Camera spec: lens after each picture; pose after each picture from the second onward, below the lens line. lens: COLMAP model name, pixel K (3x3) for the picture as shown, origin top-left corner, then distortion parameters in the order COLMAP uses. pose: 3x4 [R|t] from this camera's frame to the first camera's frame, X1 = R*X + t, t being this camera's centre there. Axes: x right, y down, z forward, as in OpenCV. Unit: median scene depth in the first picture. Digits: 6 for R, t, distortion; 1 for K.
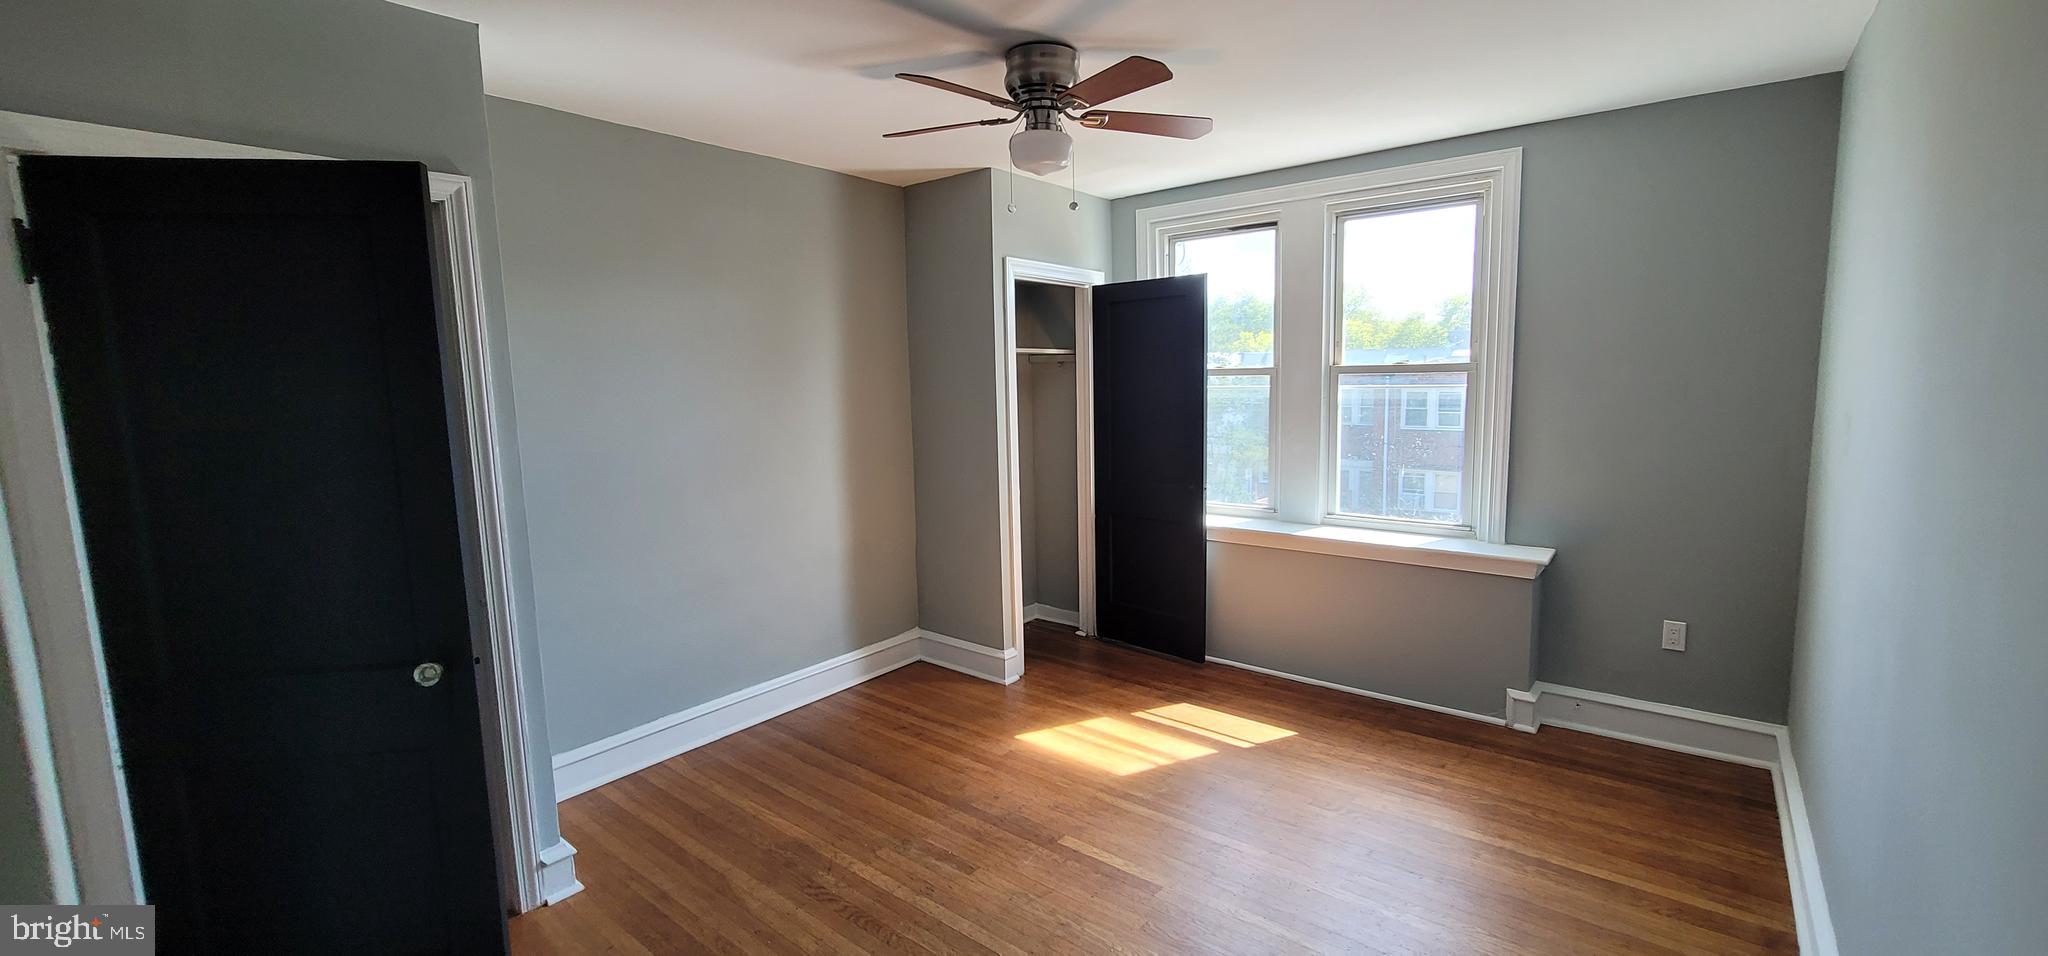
lens RADIAL K [[833.4, 0, 1013.0], [0, 833.4, 472.8], [0, 0, 1]] dist [-0.002694, -0.000542]
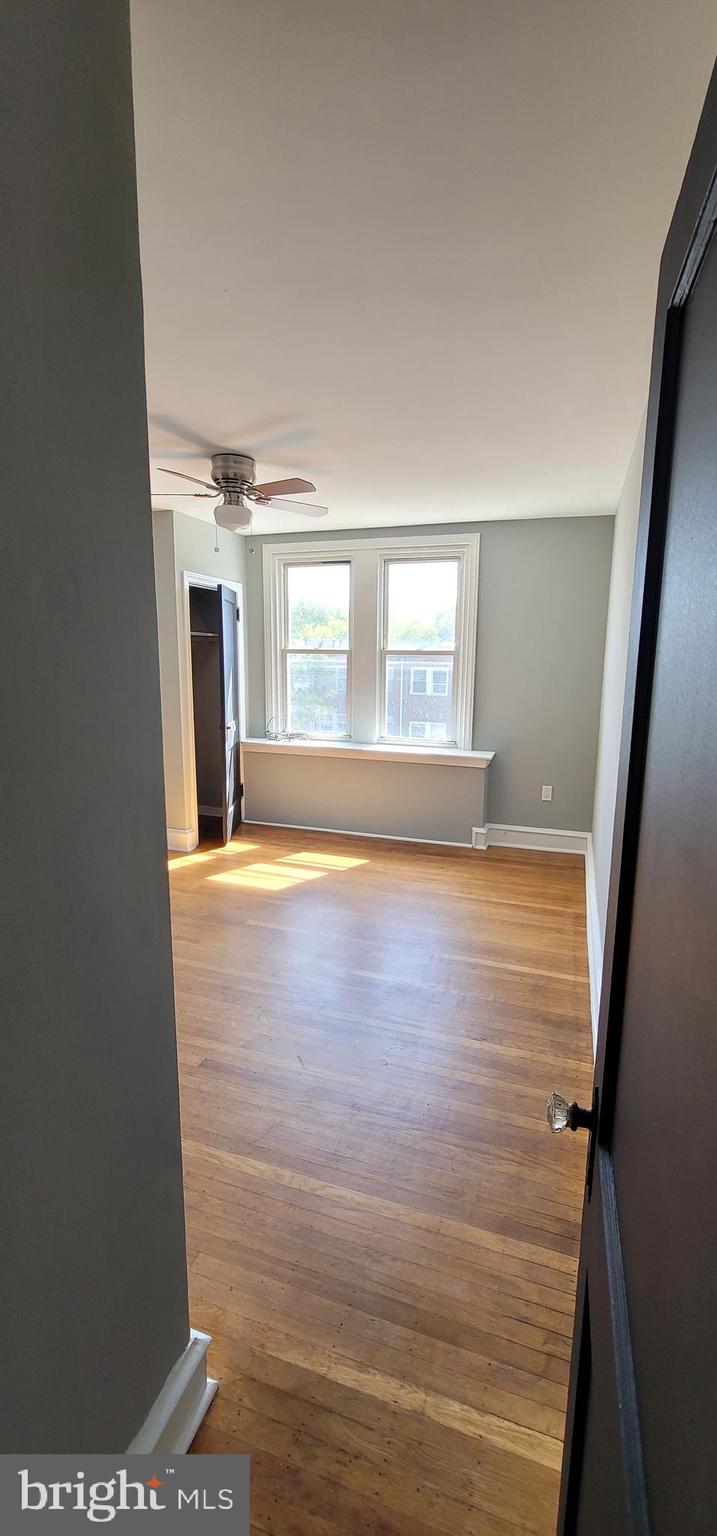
lens RADIAL K [[625.1, 0, 358.5], [0, 625.1, 768.0], [0, 0, 1]] dist [-0.002694, -0.000542]
pose [[0.937628, -0.036343, 0.345736, -0.133294], [0.014310, 0.997712, 0.066069, 0.032391], [-0.347347, -0.057000, 0.936003, -0.226890]]
